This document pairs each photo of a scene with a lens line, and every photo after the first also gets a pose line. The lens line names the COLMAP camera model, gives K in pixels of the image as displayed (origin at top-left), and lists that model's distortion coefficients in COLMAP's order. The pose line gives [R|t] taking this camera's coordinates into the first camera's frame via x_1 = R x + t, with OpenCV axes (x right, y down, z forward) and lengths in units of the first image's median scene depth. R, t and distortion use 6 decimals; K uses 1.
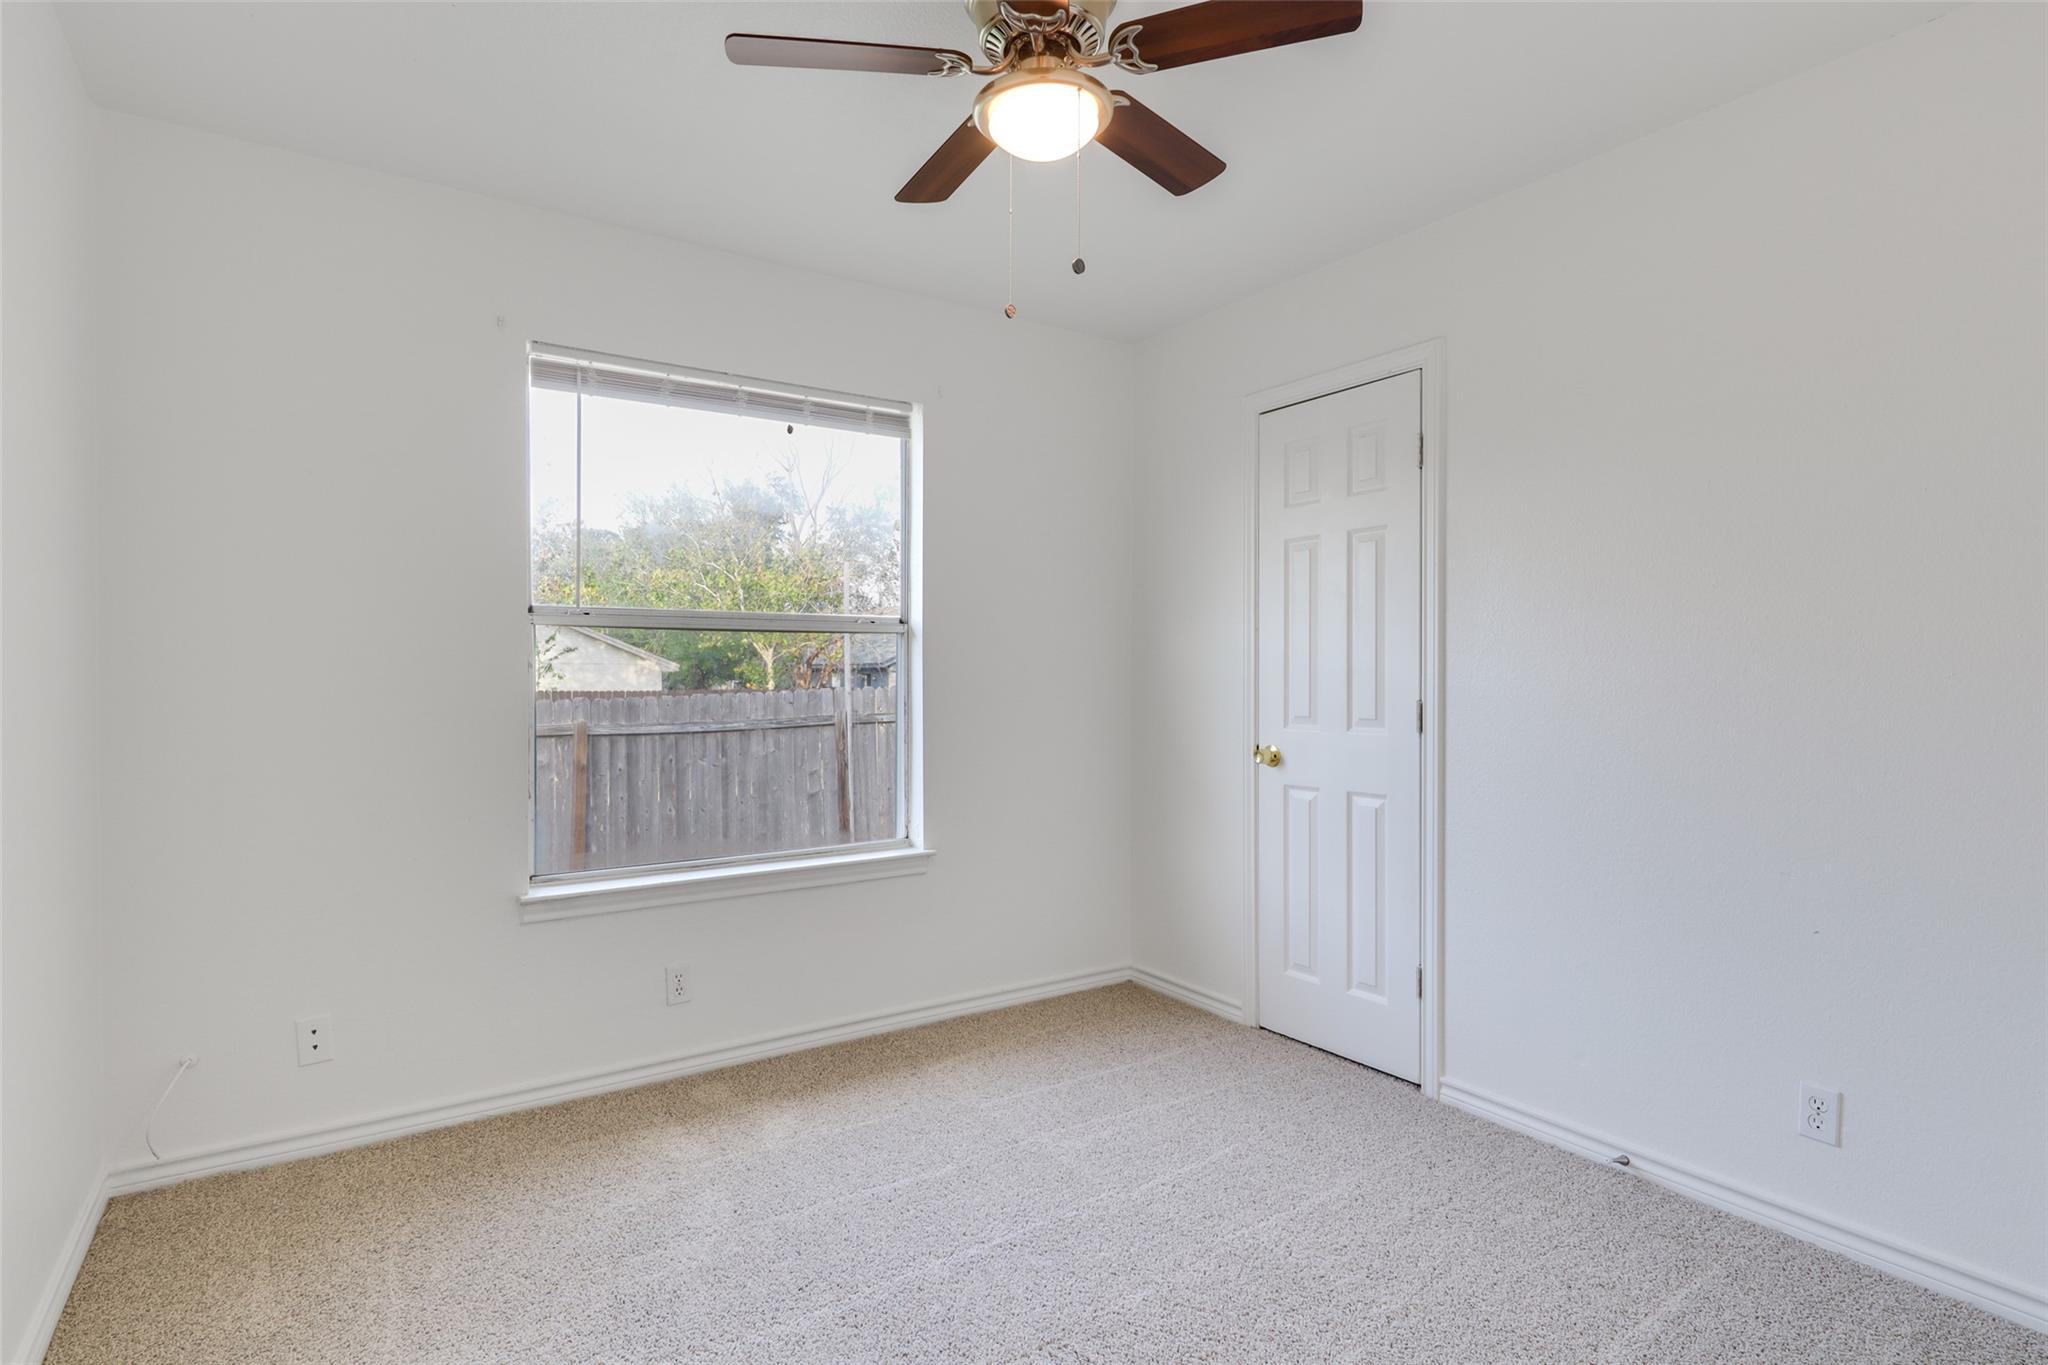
lens RADIAL K [[988.4, 0, 1025.3], [0, 988.4, 688.5], [0, 0, 1]] dist [-0.000467, -0.000079]
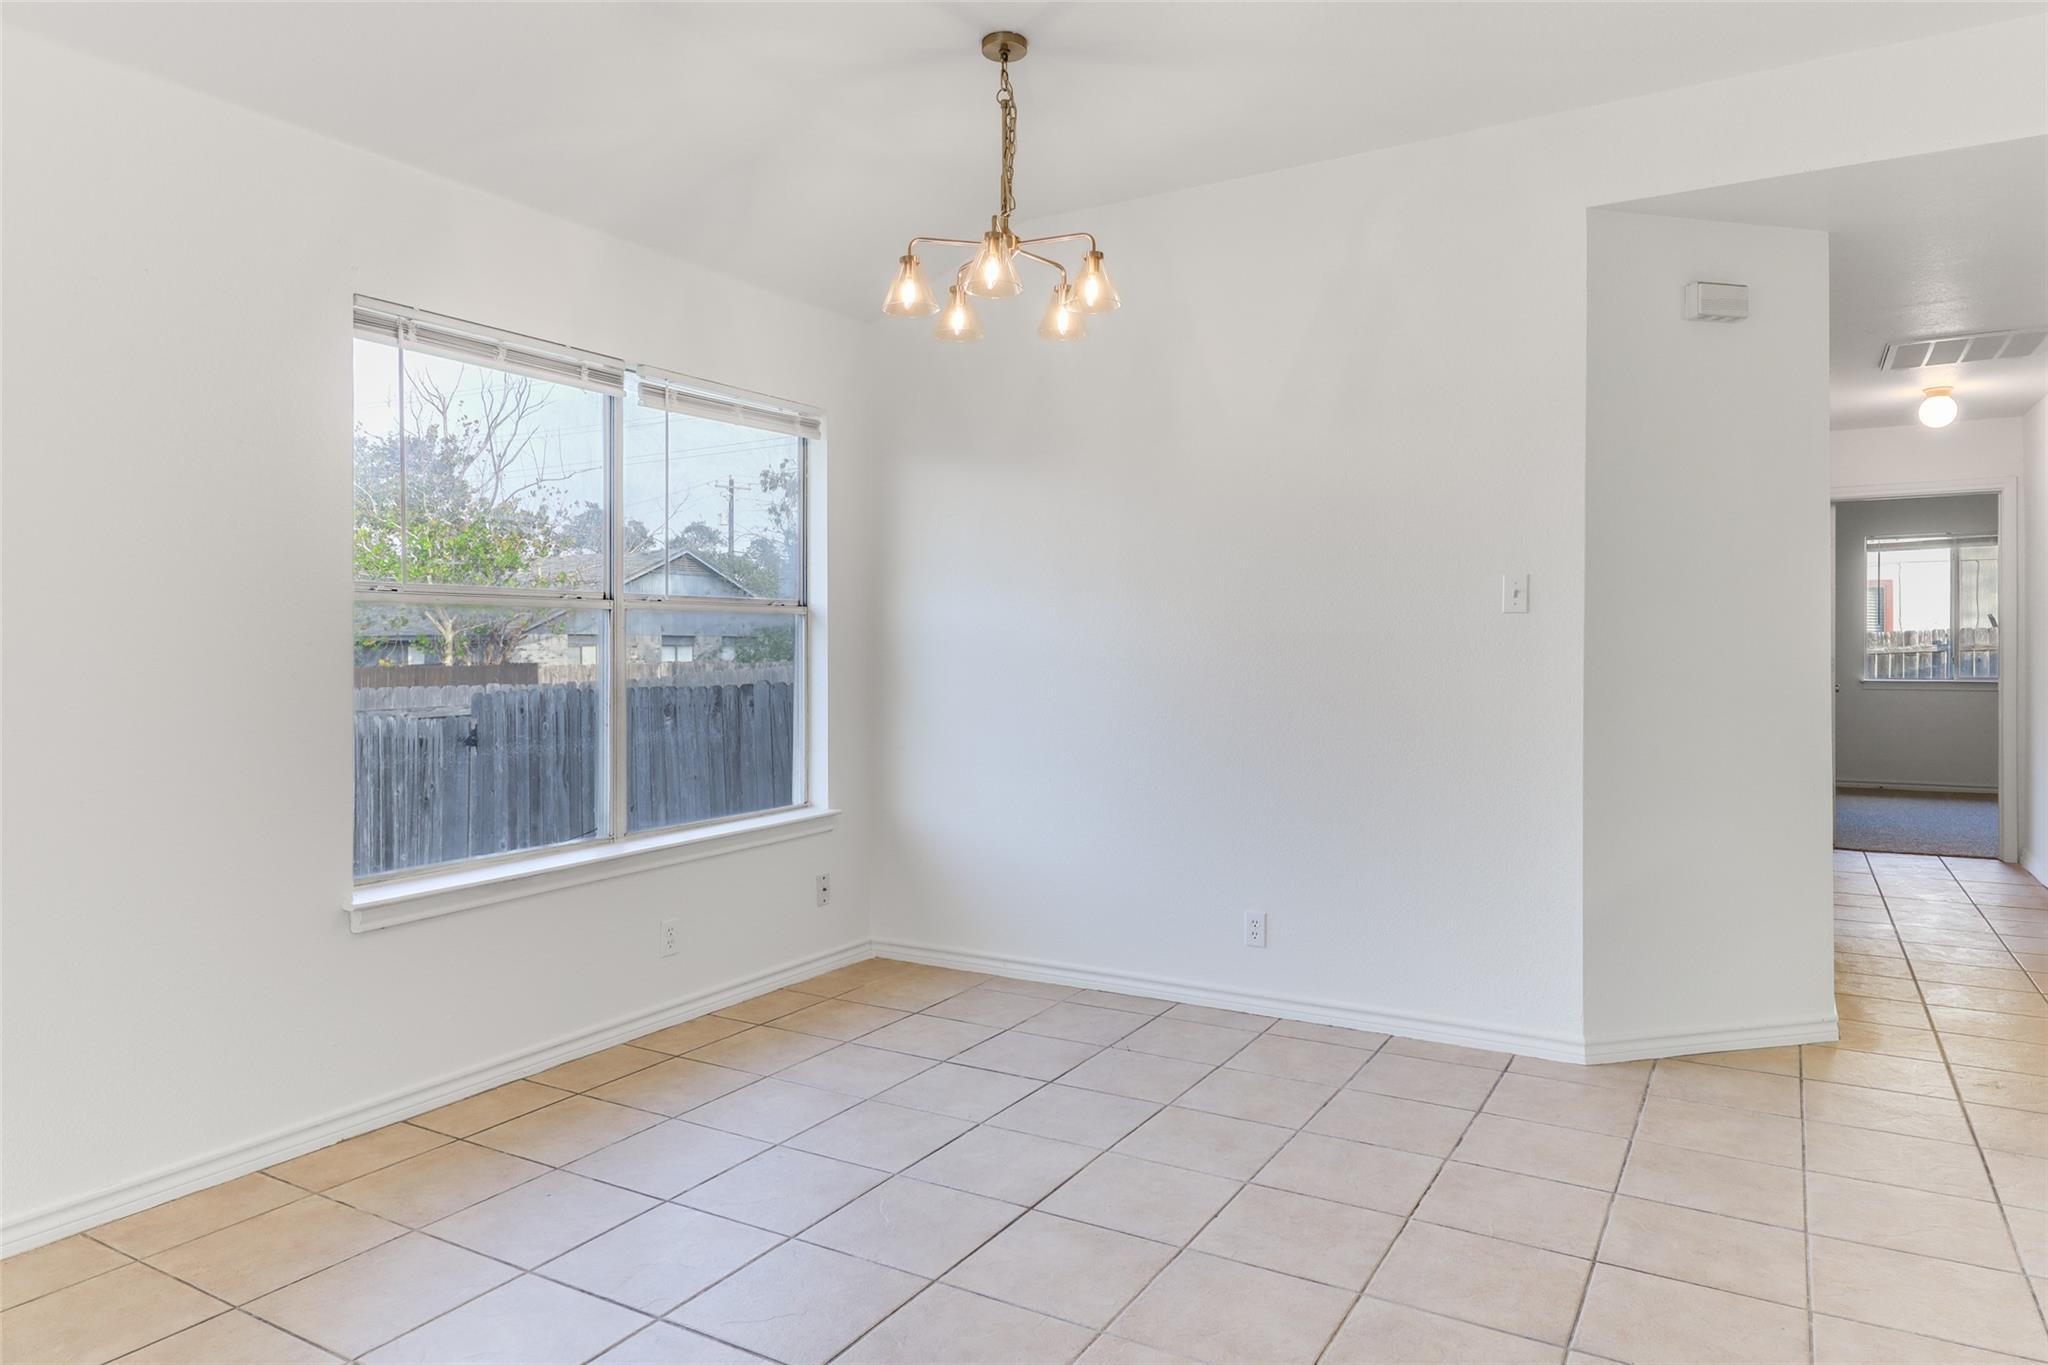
lens RADIAL K [[1293.7, 0, 1023.7], [0, 1293.7, 628.4], [0, 0, 1]] dist [0.066780, -0.000162]
pose [[0.882984, -0.001186, 0.469402, -0.523144], [0.016649, 0.999447, -0.028794, 0.004416], [-0.469108, 0.033239, 0.882515, -0.347675]]
